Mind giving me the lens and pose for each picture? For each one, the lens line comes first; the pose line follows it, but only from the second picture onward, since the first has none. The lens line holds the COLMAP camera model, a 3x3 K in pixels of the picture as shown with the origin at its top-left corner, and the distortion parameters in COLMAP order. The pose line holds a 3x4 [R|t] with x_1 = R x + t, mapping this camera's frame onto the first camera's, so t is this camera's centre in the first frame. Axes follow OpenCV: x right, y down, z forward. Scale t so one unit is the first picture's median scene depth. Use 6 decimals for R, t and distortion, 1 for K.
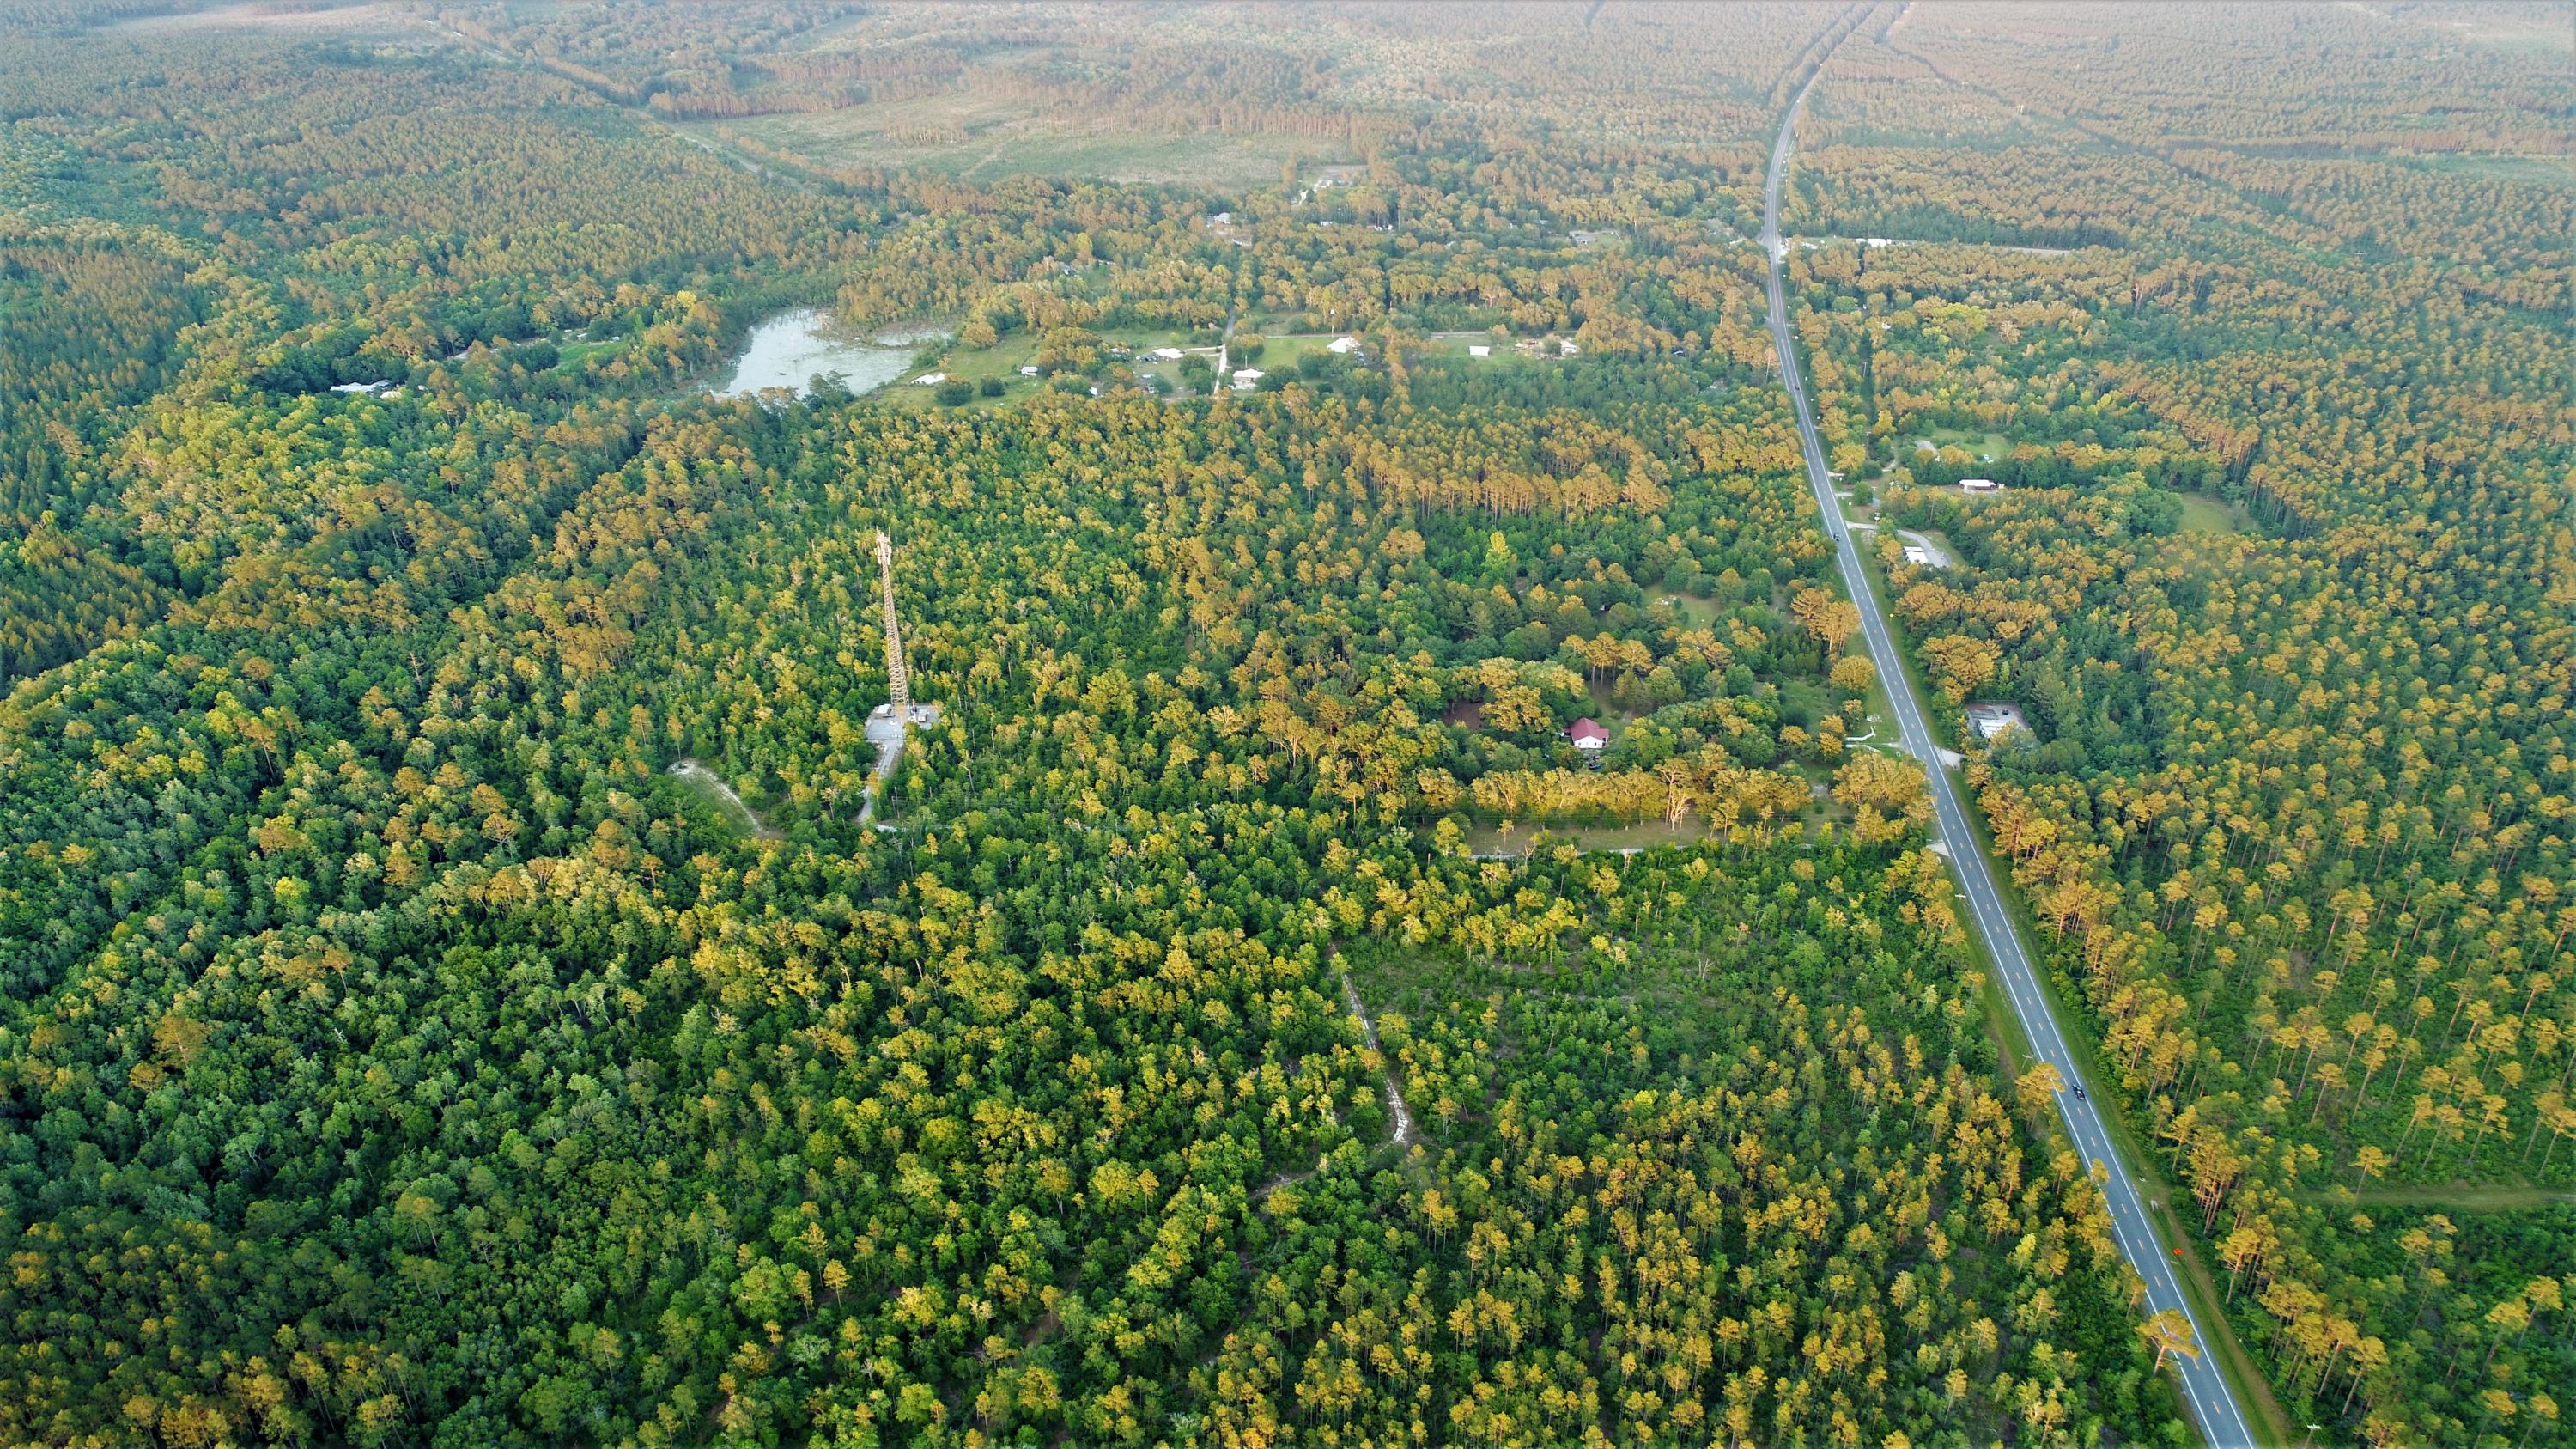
lens RADIAL K [[1733.6, 0, 1288.0], [0, 1733.6, 724.5], [0, 0, 1]] dist [0.004206, -0.001265]
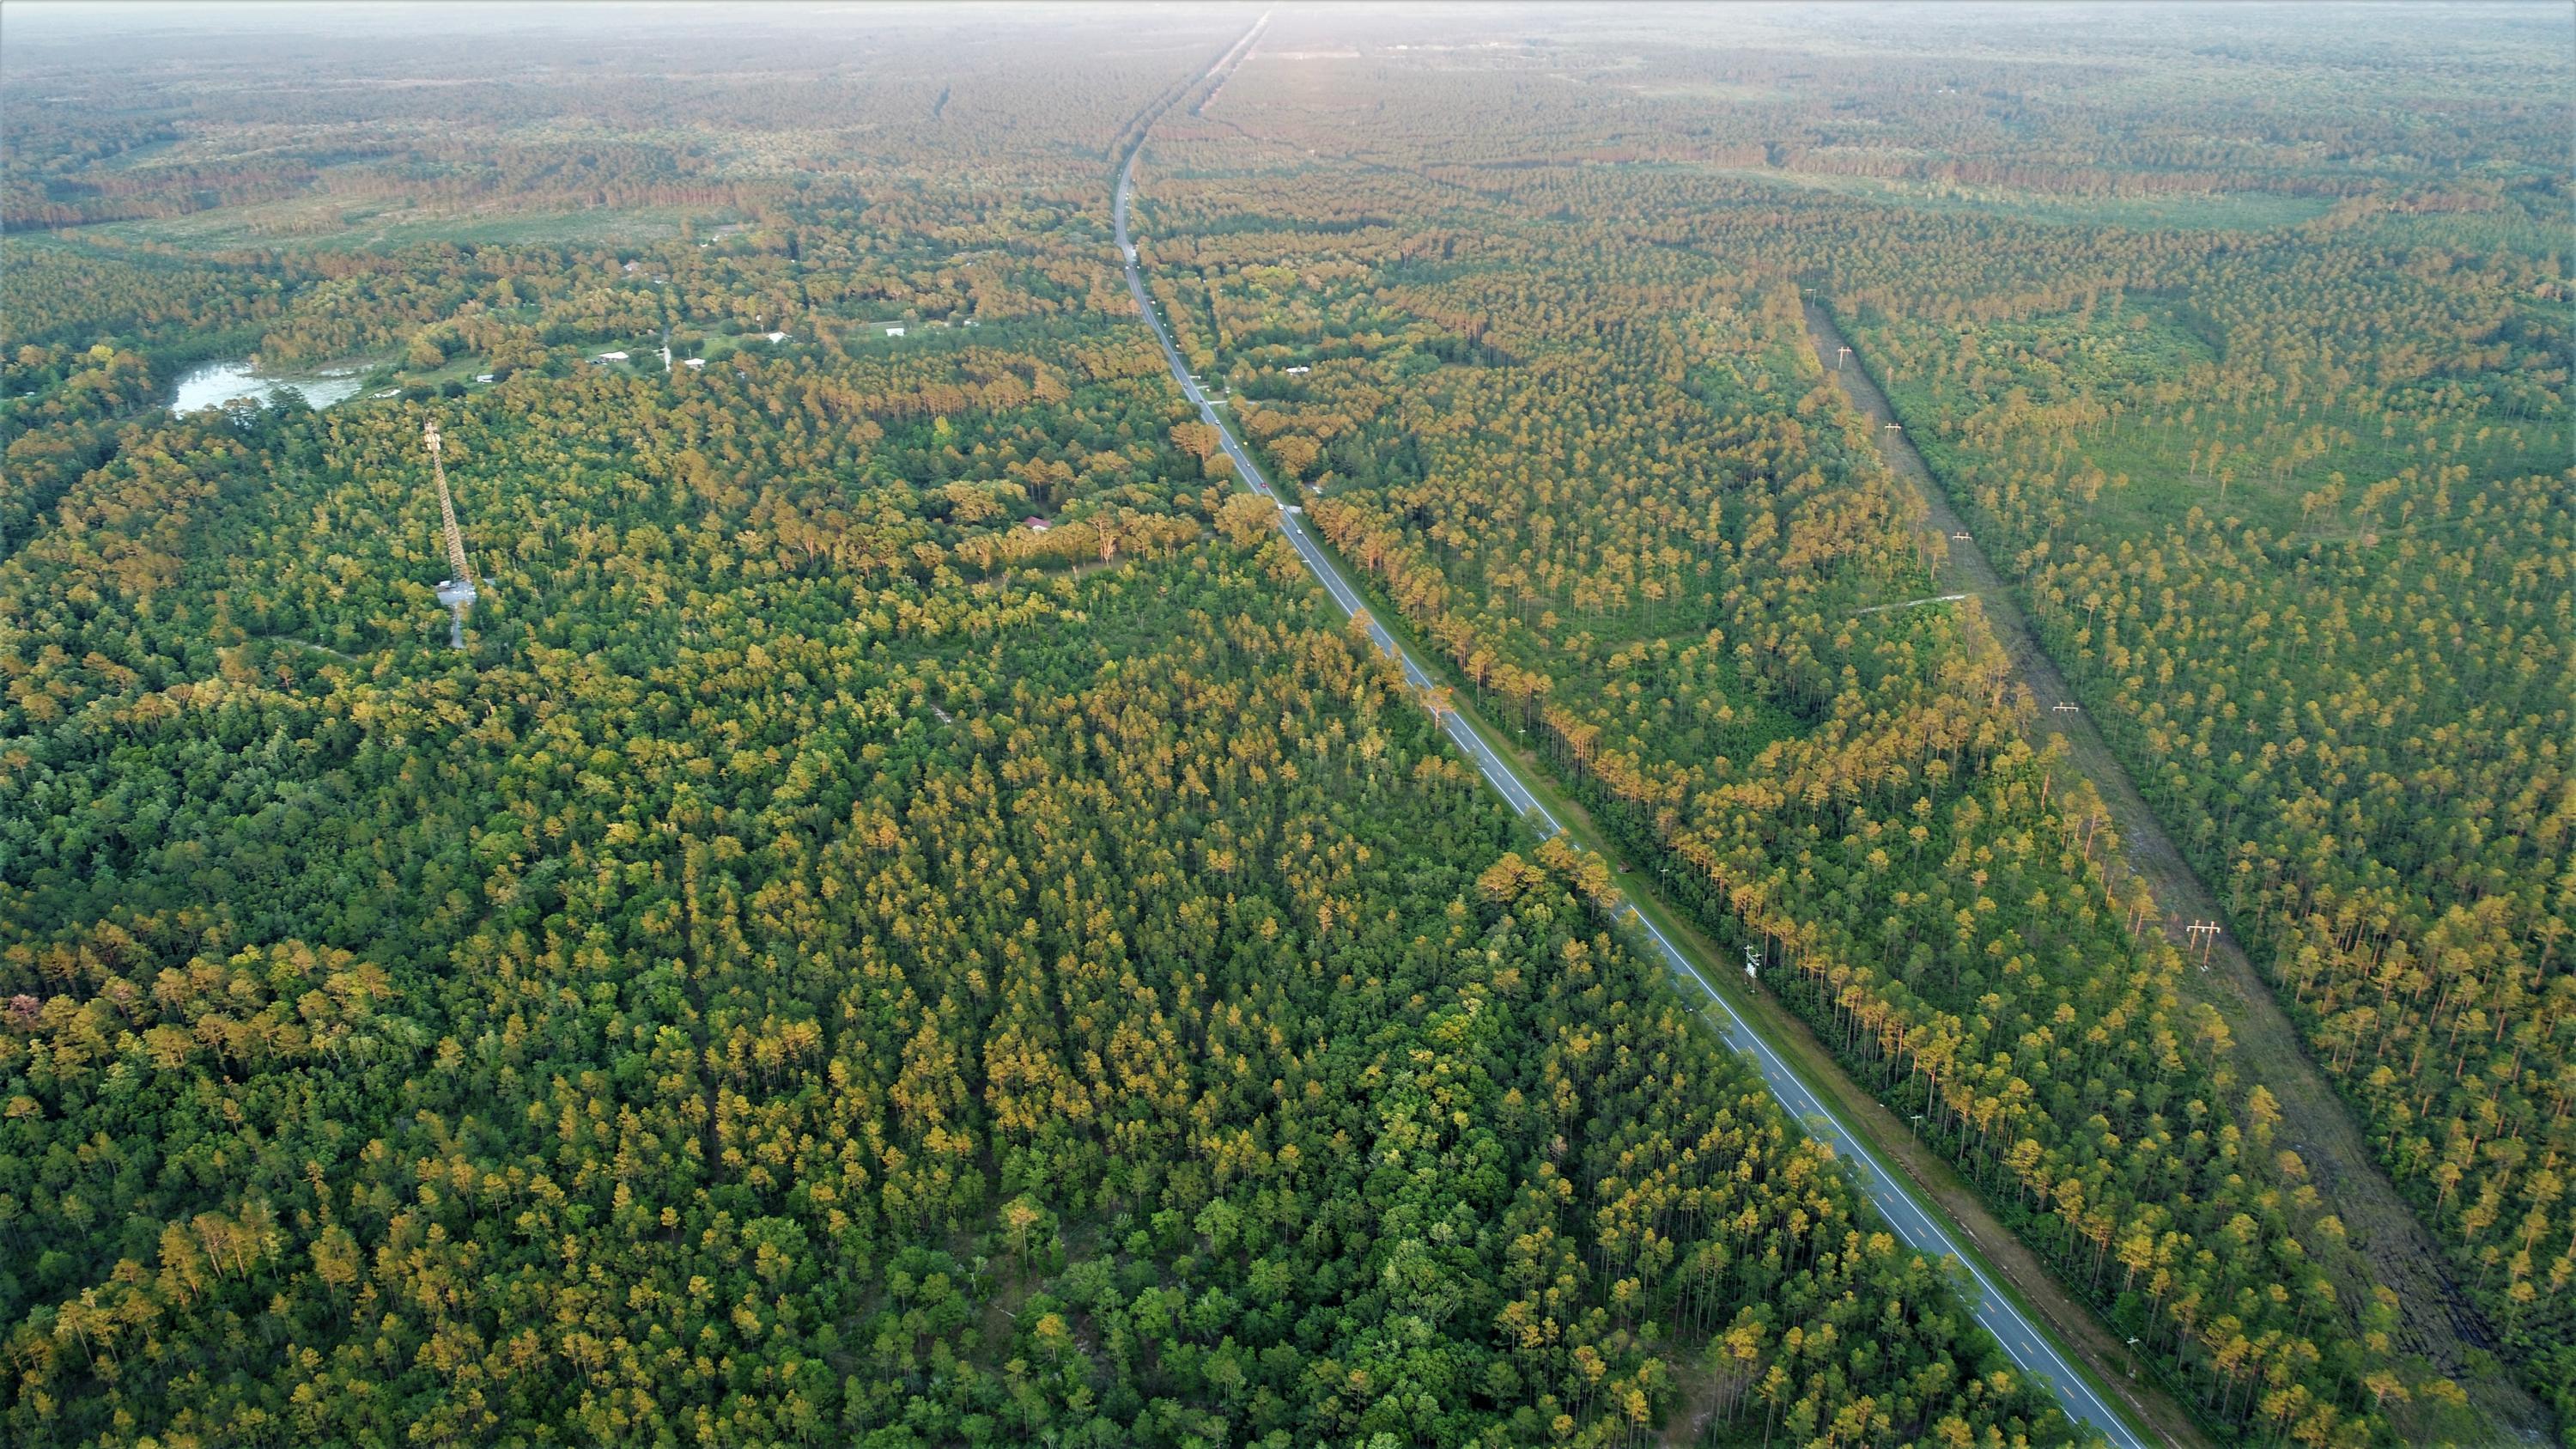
lens RADIAL K [[1733.6, 0, 1288.0], [0, 1733.6, 724.5], [0, 0, 1]] dist [0.004206, -0.001265]
pose [[0.937997, -0.152039, 0.311522, -0.067265], [0.172536, 0.984225, -0.039155, 0.200658], [-0.300654, 0.090476, 0.949432, -0.247074]]
